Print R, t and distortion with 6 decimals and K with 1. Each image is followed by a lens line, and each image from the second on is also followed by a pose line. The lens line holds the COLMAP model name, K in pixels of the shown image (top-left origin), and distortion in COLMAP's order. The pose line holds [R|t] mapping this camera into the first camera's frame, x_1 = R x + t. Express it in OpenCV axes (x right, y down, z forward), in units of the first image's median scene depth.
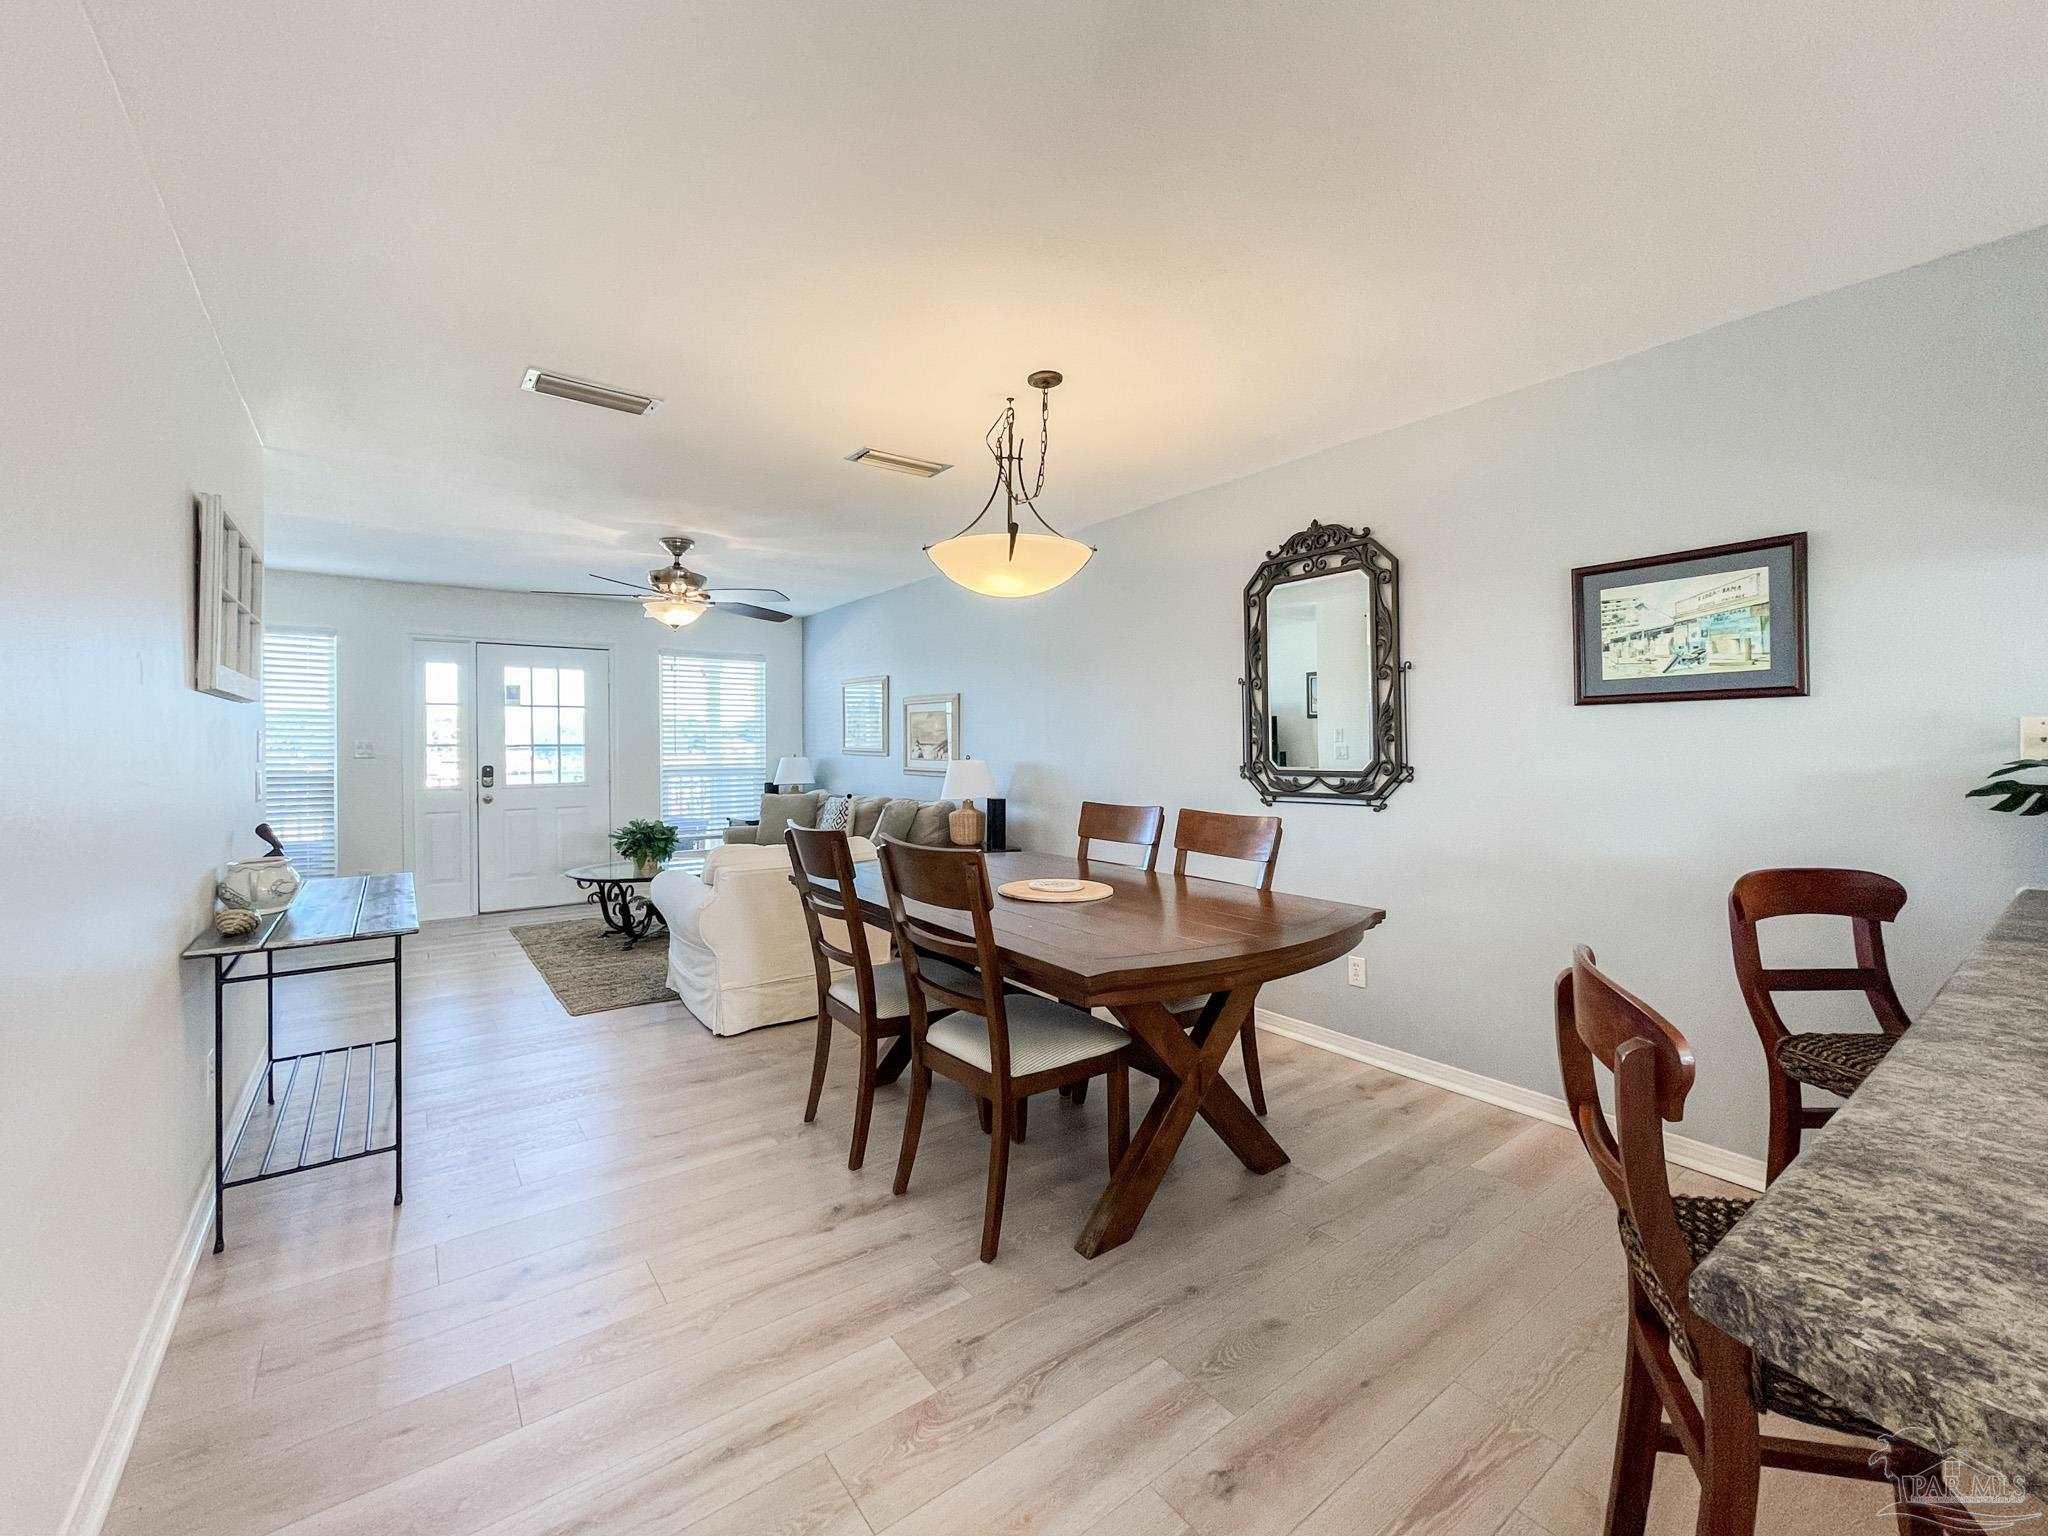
lens RADIAL K [[836.7, 0, 1012.8], [0, 836.7, 745.9], [0, 0, 1]] dist [-0.000376, 0.003399]
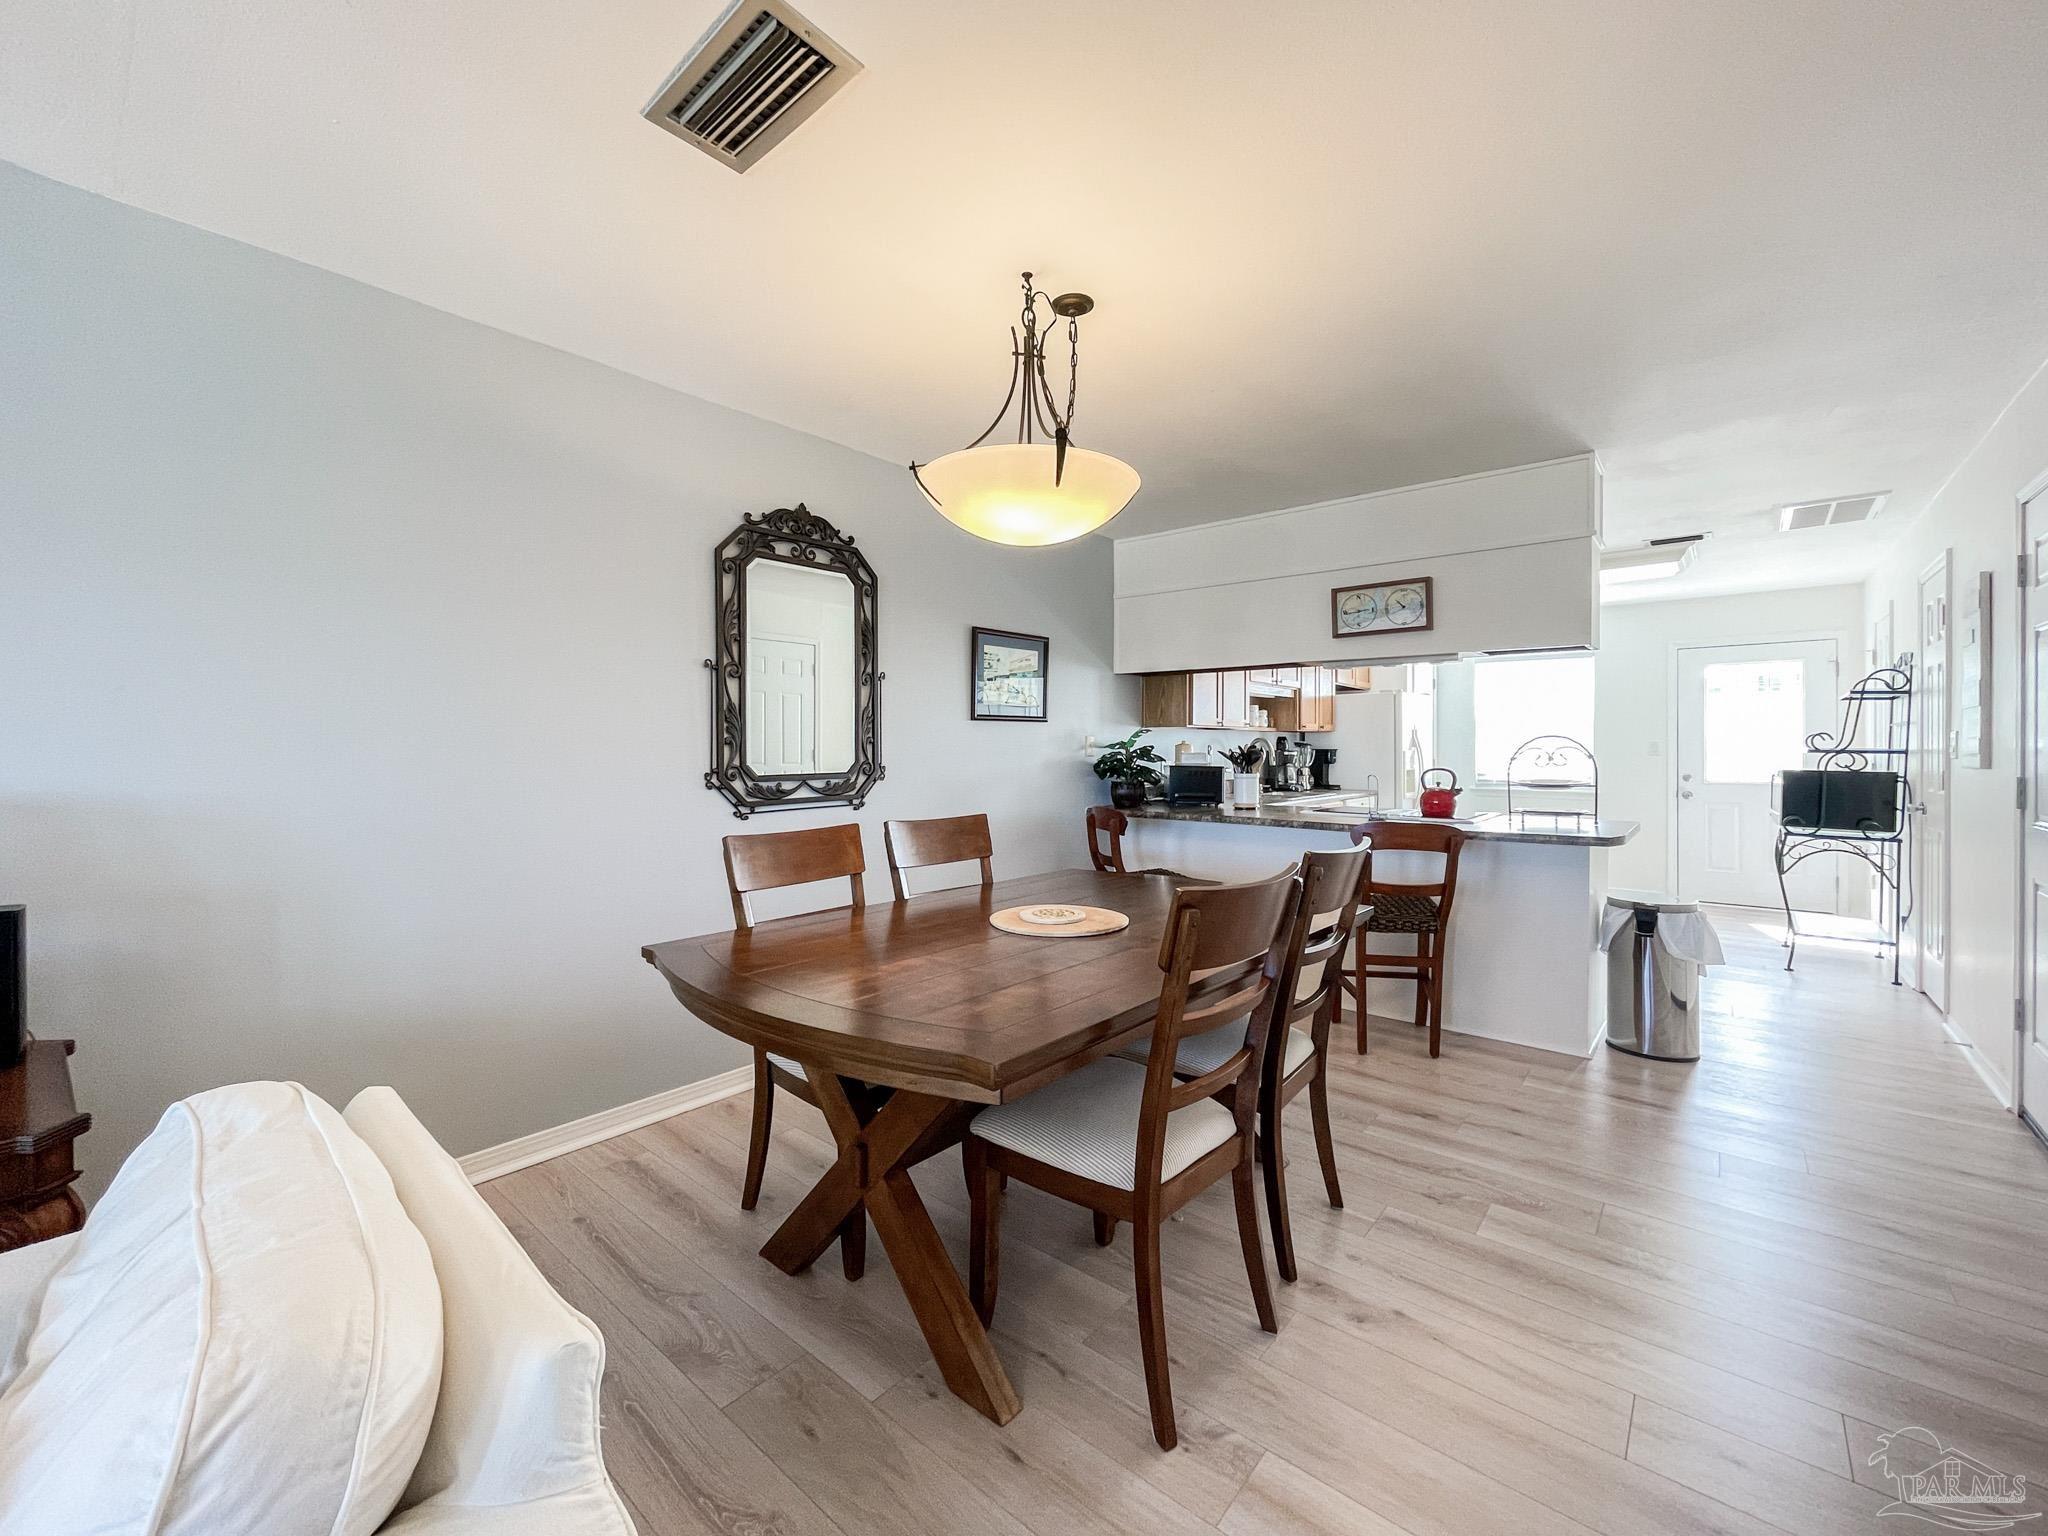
lens RADIAL K [[836.7, 0, 1010.9], [0, 836.7, 759.1], [0, 0, 1]] dist [-0.000376, 0.003399]
pose [[-0.211932, -0.013778, 0.977187, -0.591308], [-0.001151, 0.999903, 0.013848, -0.000150], [-0.977284, 0.001811, -0.211927, 0.960788]]
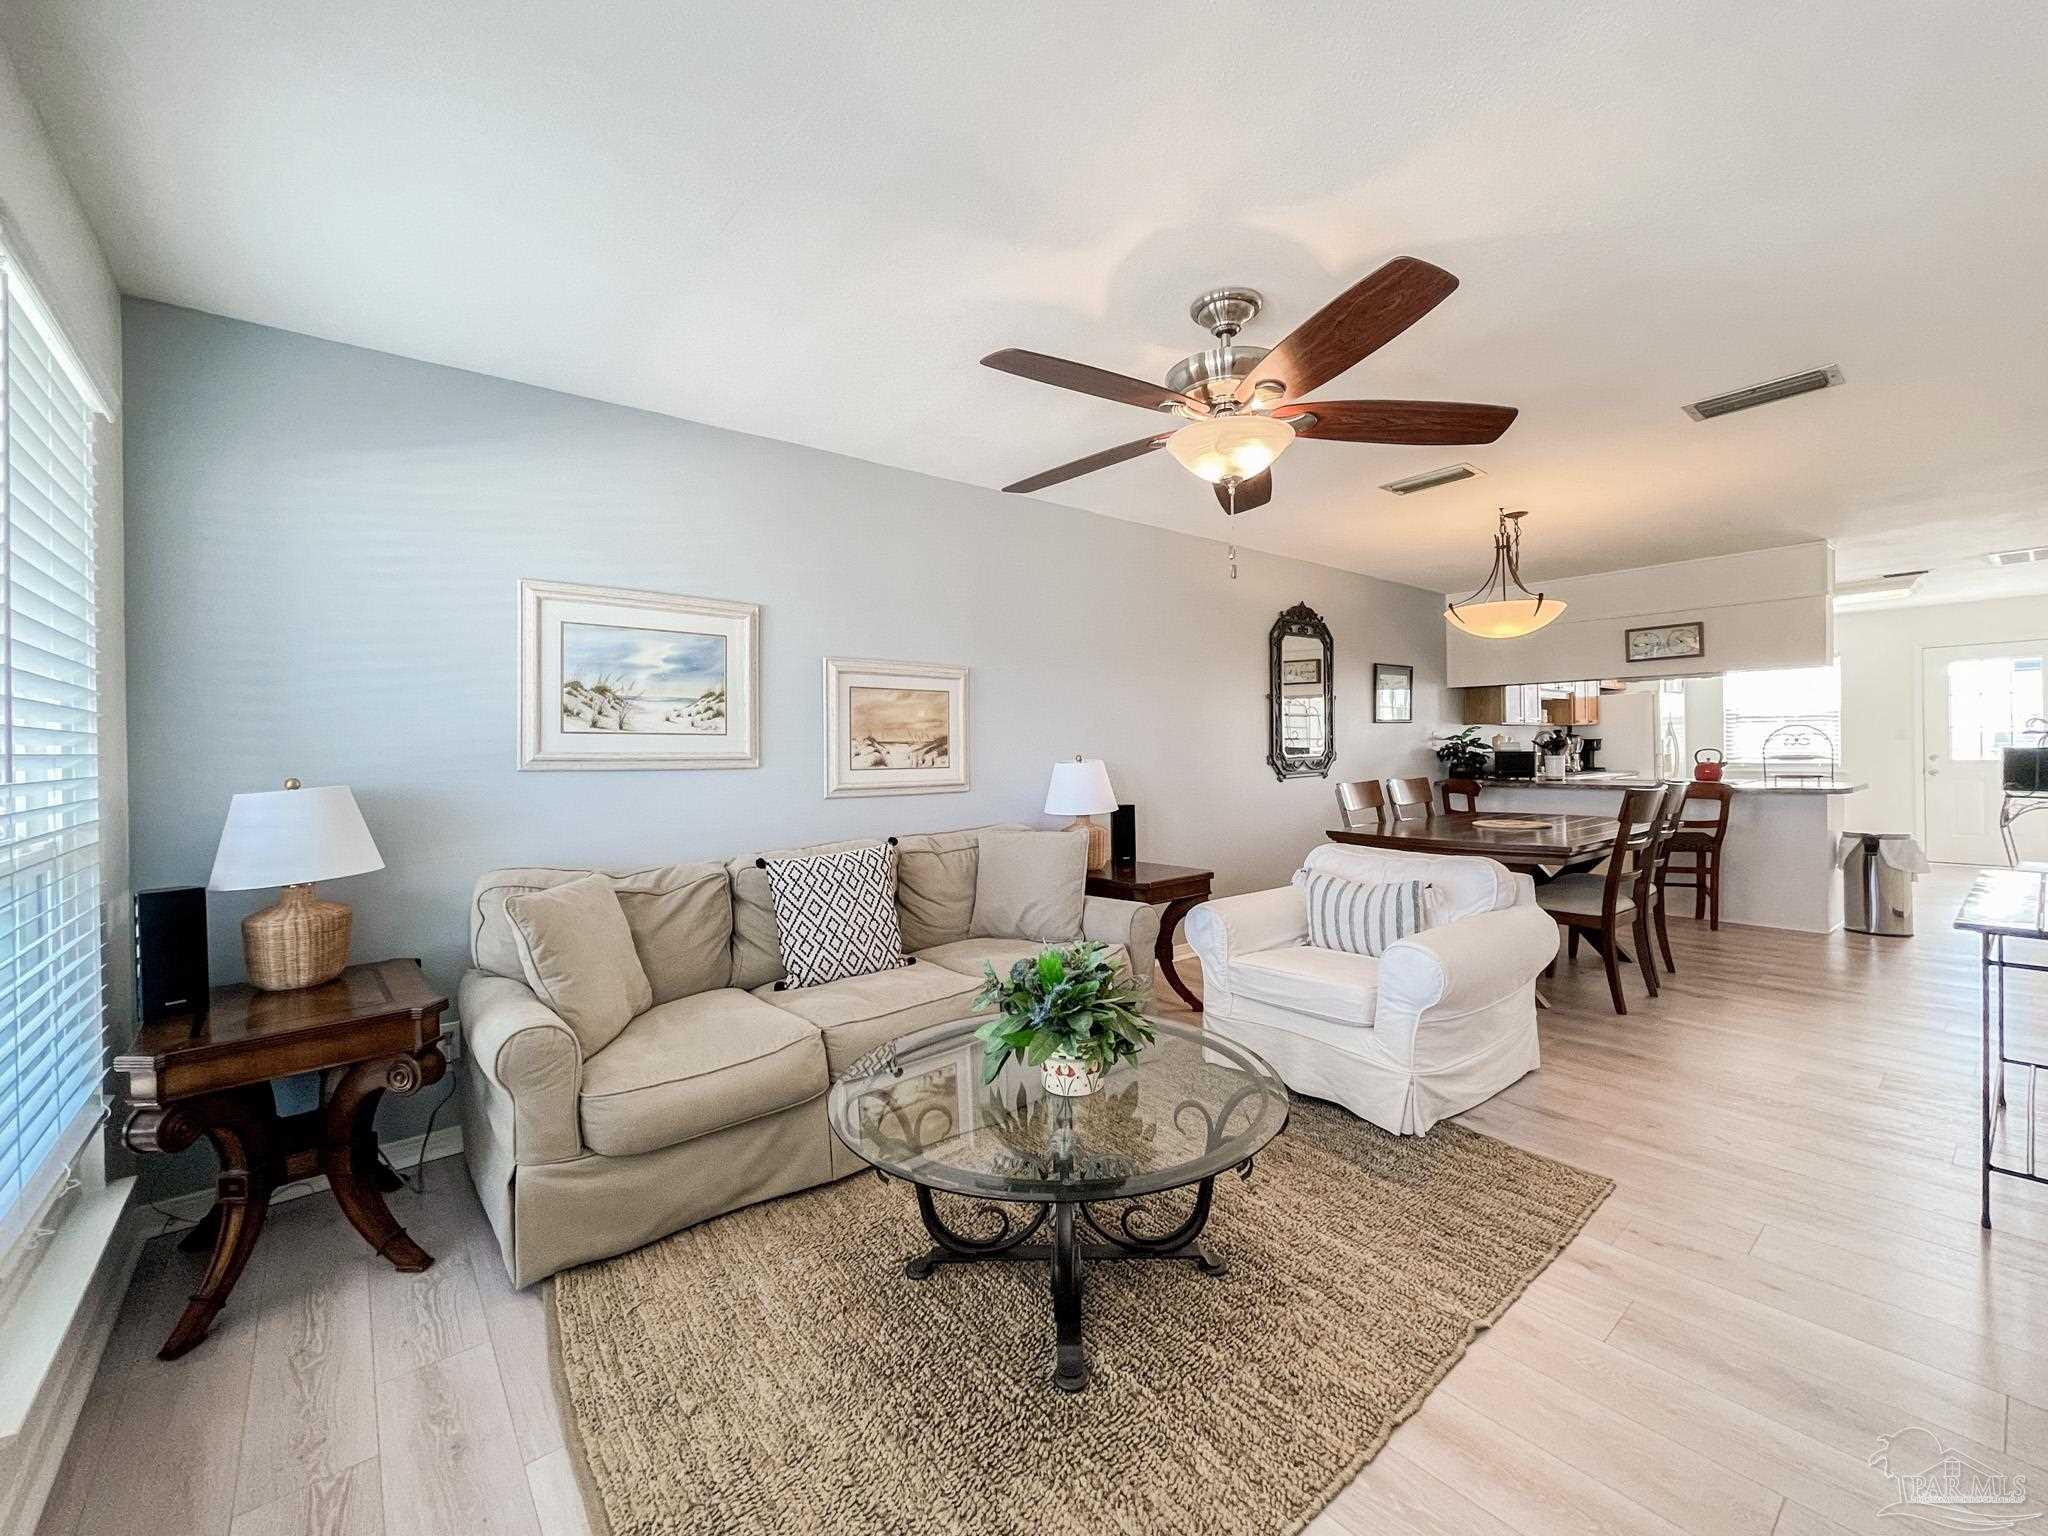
lens RADIAL K [[836.7, 0, 1019.3], [0, 836.7, 761.8], [0, 0, 1]] dist [-0.000376, 0.003399]
pose [[-0.039241, -0.013031, 0.999145, -1.225368], [0.016374, 0.999772, 0.013682, 0.008518], [-0.999096, 0.016897, -0.039018, 1.597526]]
